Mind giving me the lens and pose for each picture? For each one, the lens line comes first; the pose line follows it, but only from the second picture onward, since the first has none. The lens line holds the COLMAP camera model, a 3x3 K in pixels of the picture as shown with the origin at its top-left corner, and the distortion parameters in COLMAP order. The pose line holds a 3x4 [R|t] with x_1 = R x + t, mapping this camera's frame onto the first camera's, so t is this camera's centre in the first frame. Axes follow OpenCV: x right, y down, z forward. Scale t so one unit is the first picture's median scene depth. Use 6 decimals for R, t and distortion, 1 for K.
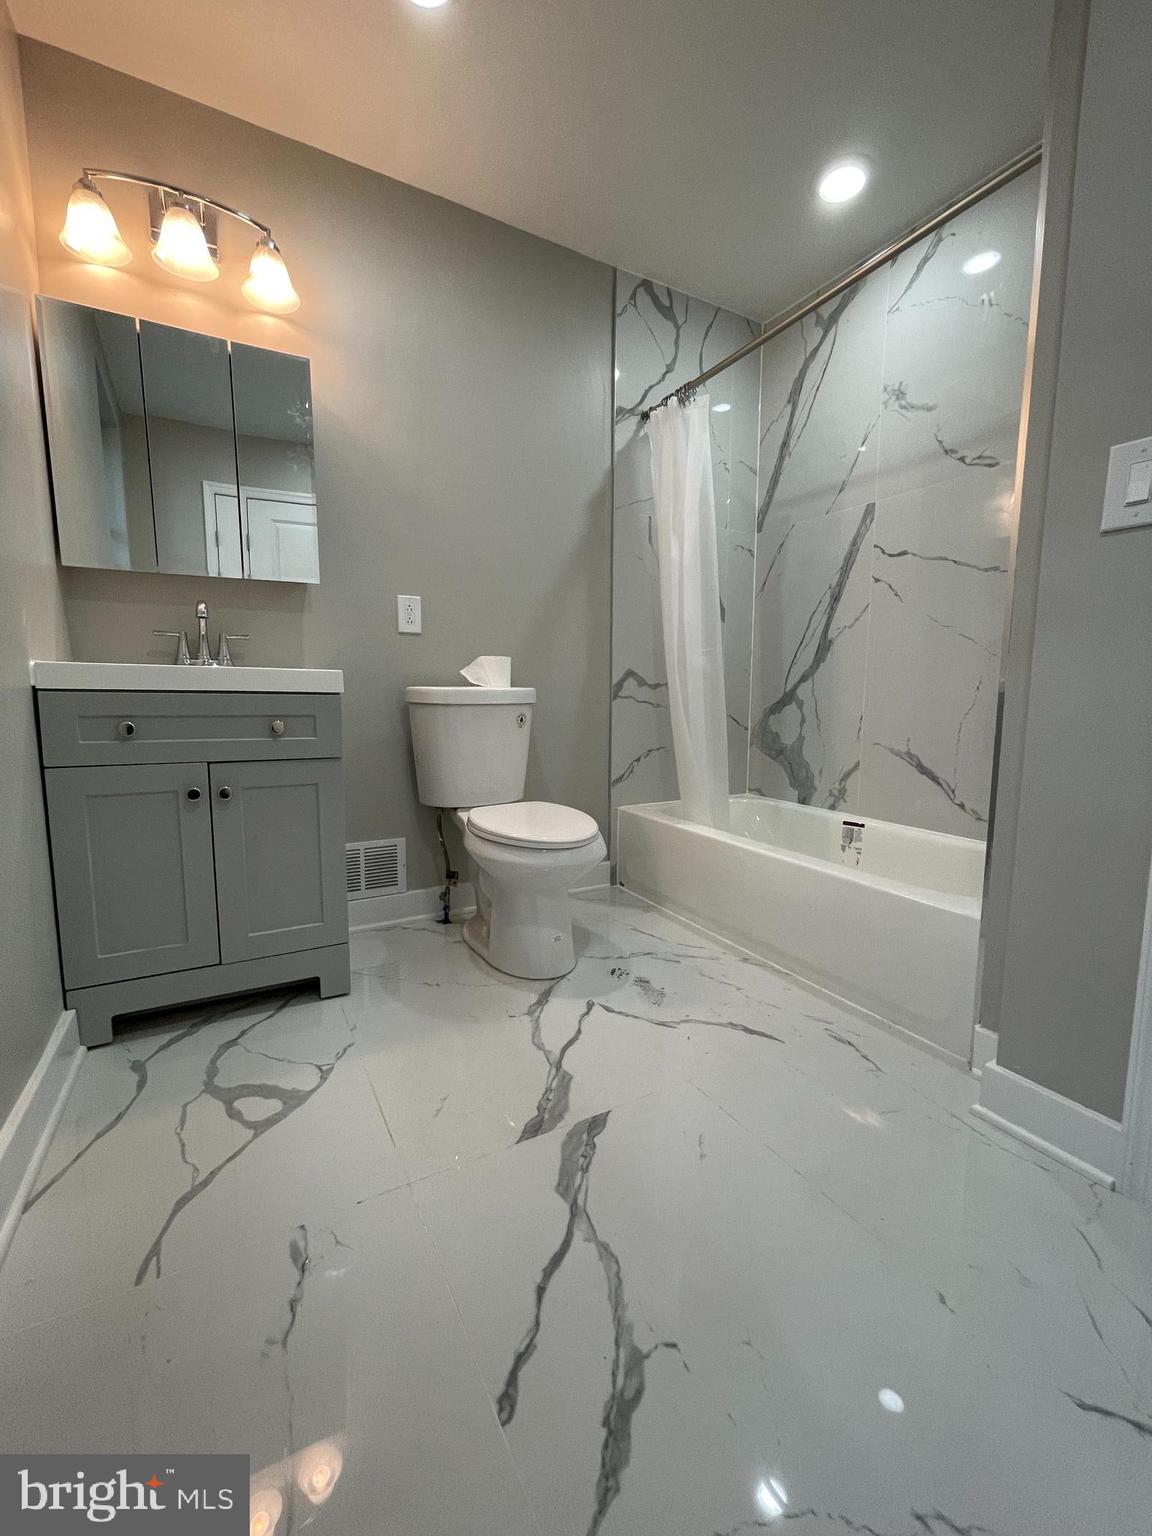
lens RADIAL K [[629.3, 0, 576.9], [0, 629.3, 767.0], [0, 0, 1]] dist [-0.001530, 0.001068]
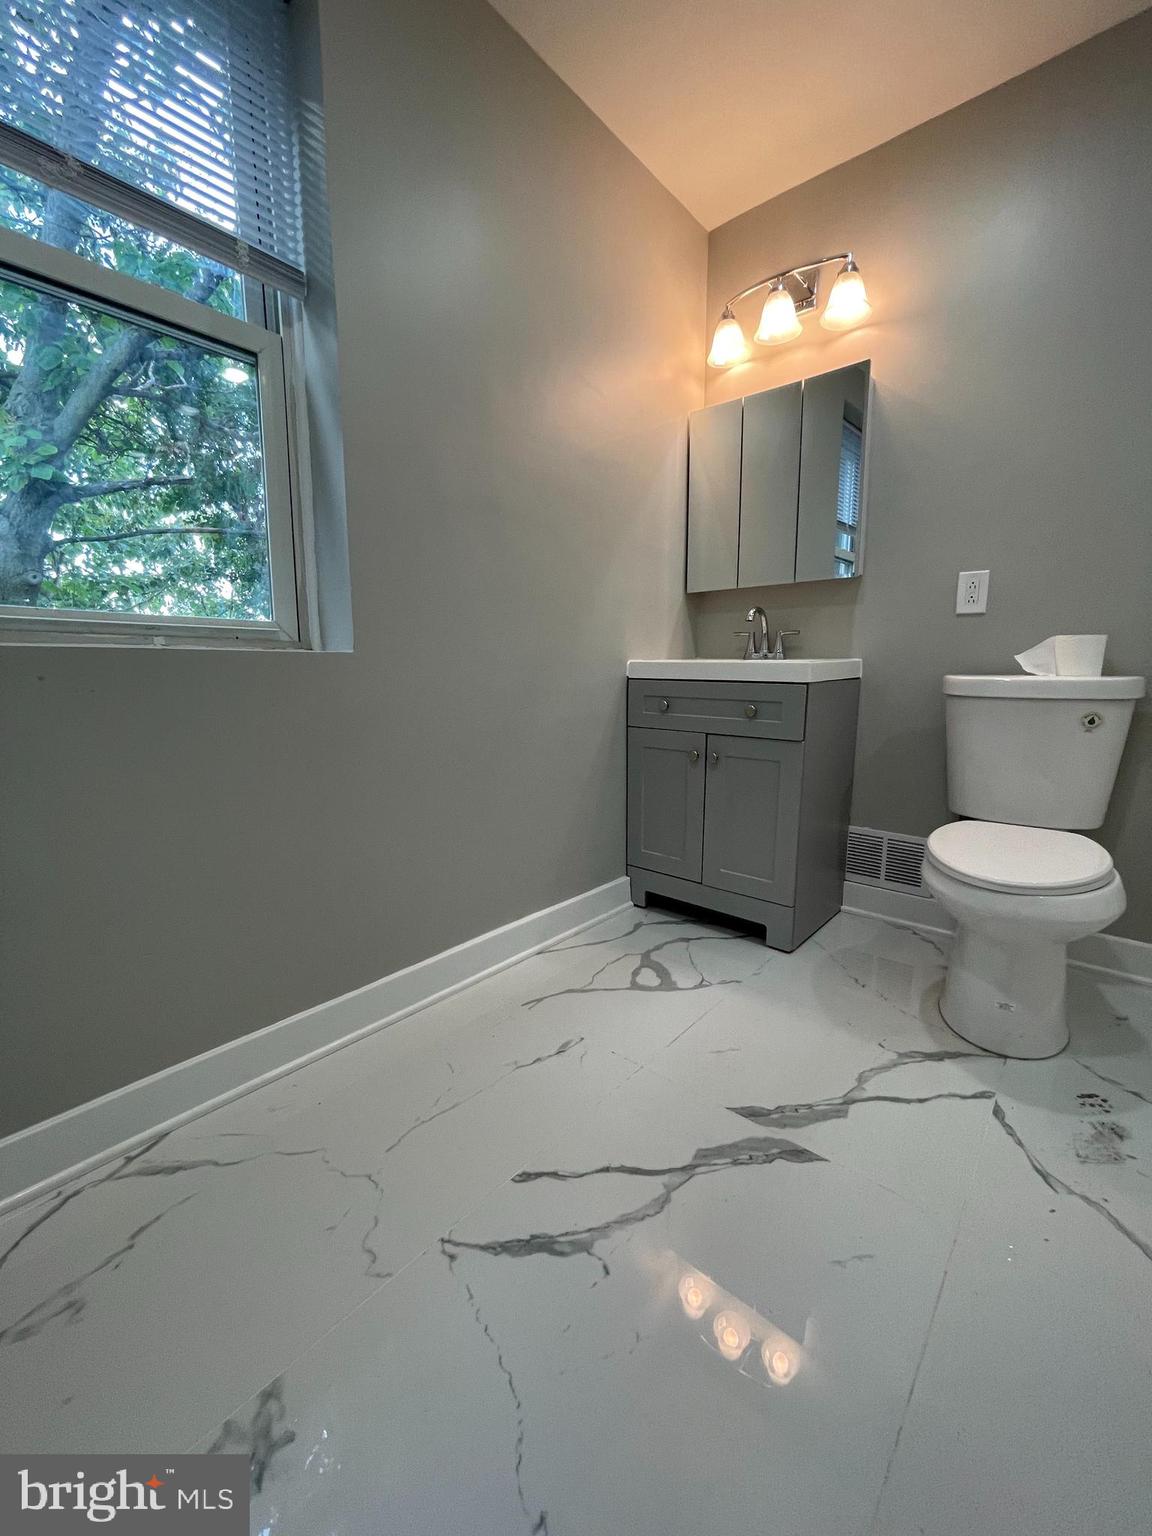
lens RADIAL K [[629.3, 0, 565.8], [0, 629.3, 765.7], [0, 0, 1]] dist [-0.001530, 0.001068]
pose [[0.334732, 0.144457, -0.931175, 0.498159], [-0.108330, 0.987527, 0.114257, -0.052392], [0.936066, 0.062628, 0.346206, 0.223689]]
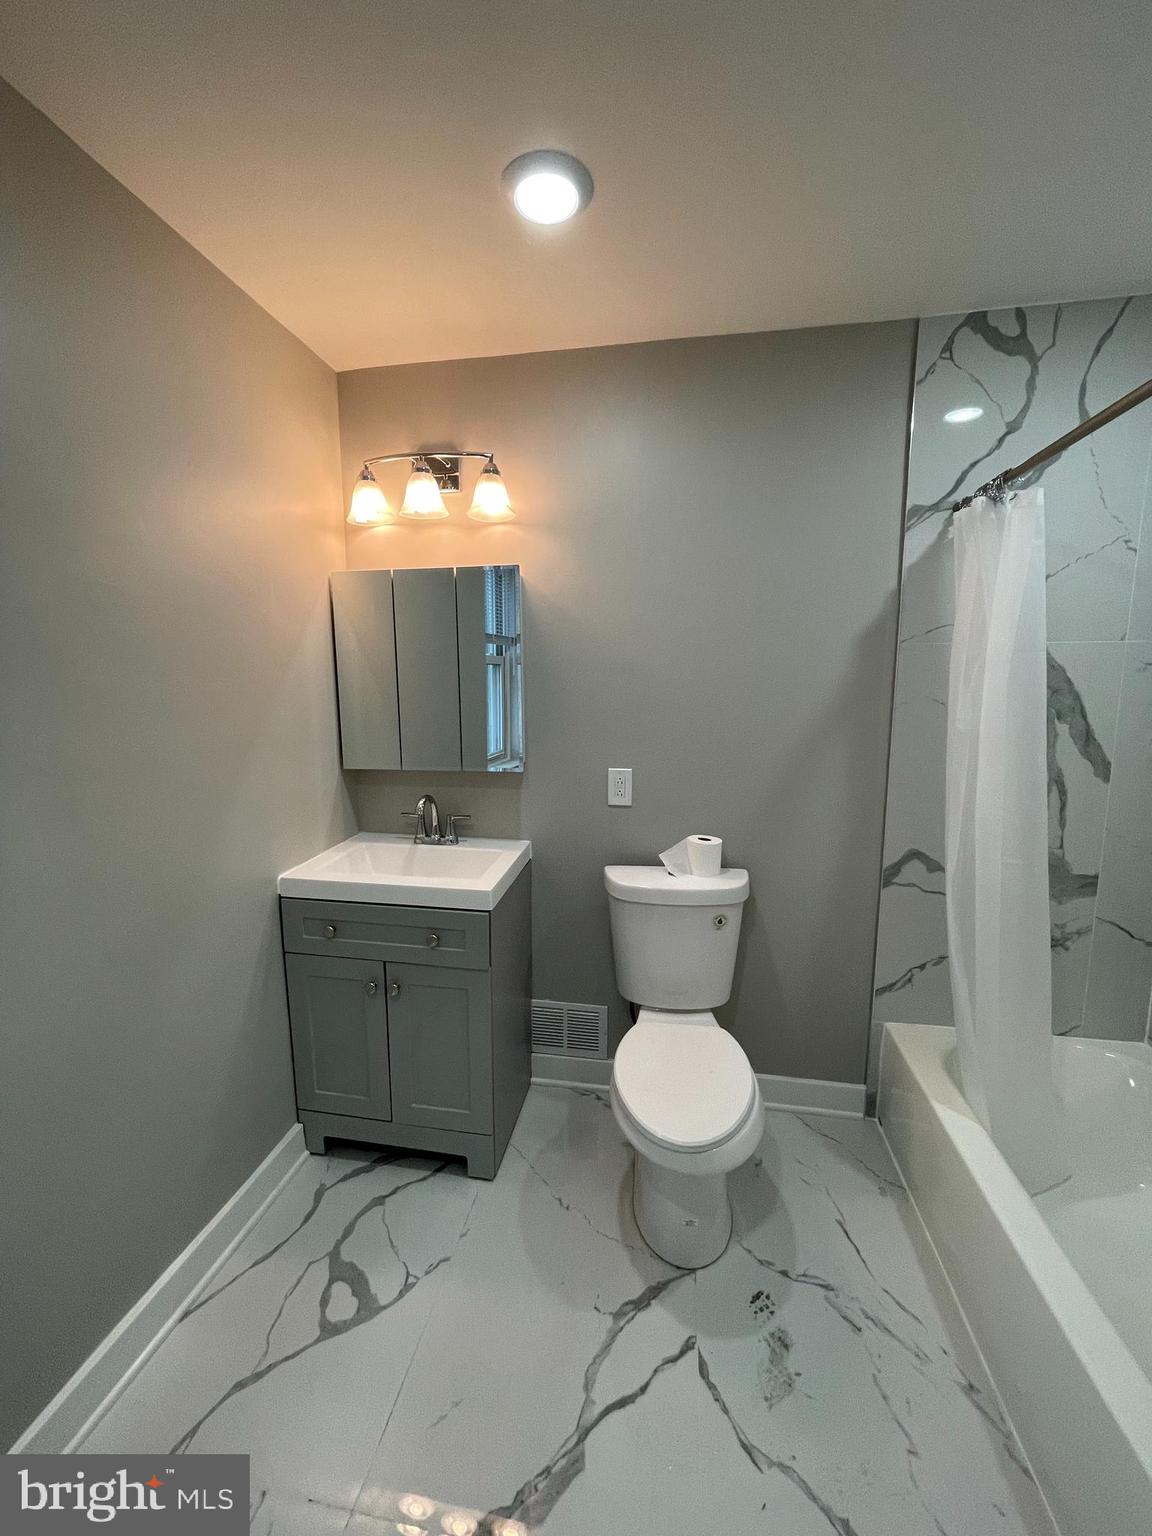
lens RADIAL K [[629.3, 0, 568.3], [0, 629.3, 770.9], [0, 0, 1]] dist [-0.001530, 0.001068]
pose [[0.774267, 0.086911, -0.626862, 0.340911], [-0.070238, 0.996207, 0.051363, -0.389224], [0.628949, 0.004261, 0.777435, 0.257129]]
